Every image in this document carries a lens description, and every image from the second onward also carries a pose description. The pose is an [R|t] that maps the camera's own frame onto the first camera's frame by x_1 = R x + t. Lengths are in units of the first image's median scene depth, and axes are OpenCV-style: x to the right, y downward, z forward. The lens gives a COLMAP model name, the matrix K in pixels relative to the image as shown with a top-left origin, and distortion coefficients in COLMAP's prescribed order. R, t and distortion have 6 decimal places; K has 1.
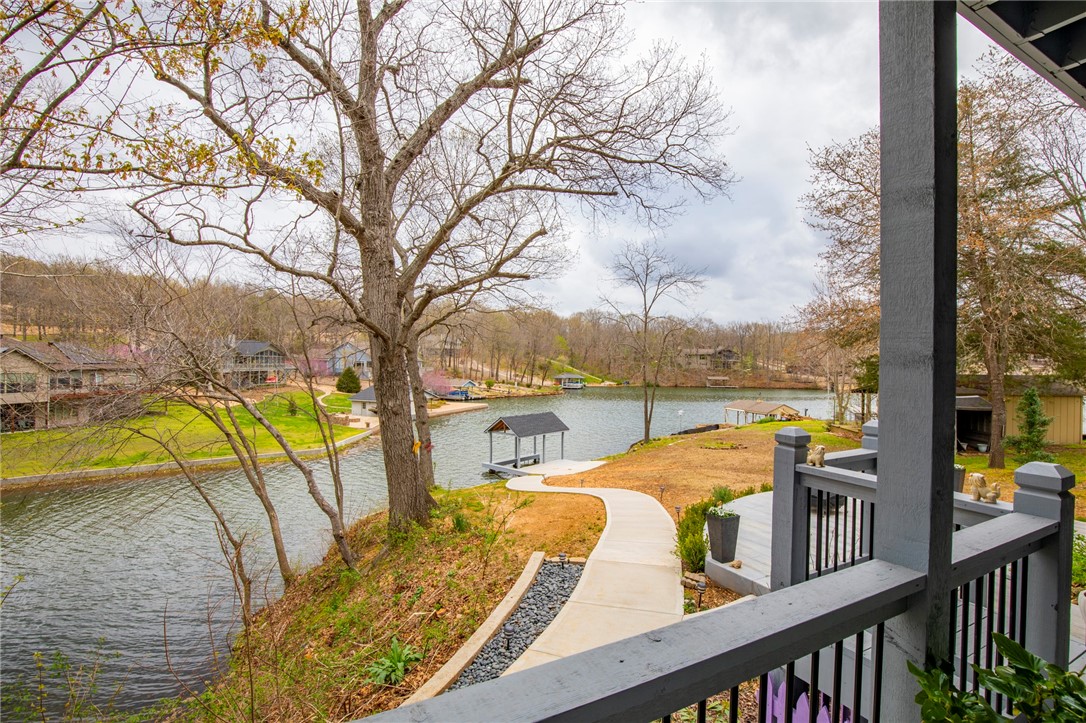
lens RADIAL K [[503.4, 0, 552.1], [0, 503.4, 365.5], [0, 0, 1]] dist [-0.030381, 0.002869]
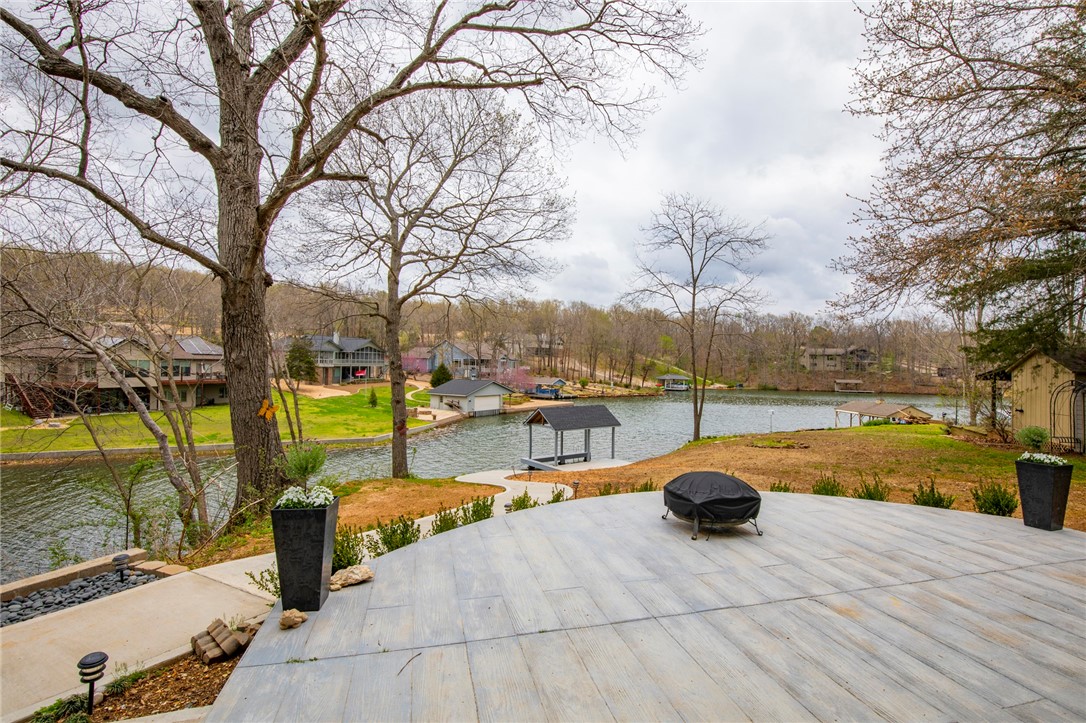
lens RADIAL K [[503.4, 0, 549.9], [0, 503.4, 352.4], [0, 0, 1]] dist [-0.030381, 0.002869]
pose [[0.971692, -0.002535, -0.236238, 0.074707], [-0.005742, 0.999394, -0.034343, 0.019853], [0.236181, 0.034728, 0.971088, 0.071258]]
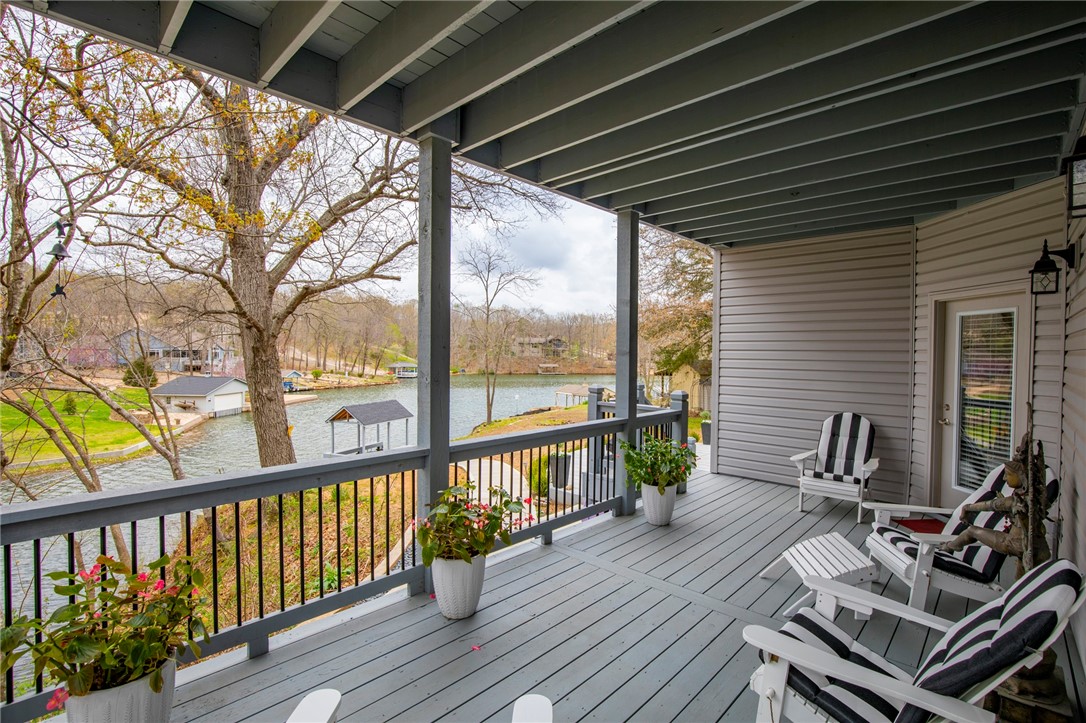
lens RADIAL K [[503.4, 0, 556.2], [0, 503.4, 359.2], [0, 0, 1]] dist [-0.030381, 0.002869]
pose [[0.944274, -0.006769, 0.329091, -0.017248], [0.003240, 0.999931, 0.011269, -0.000200], [-0.329144, -0.009575, 0.944231, -0.043530]]
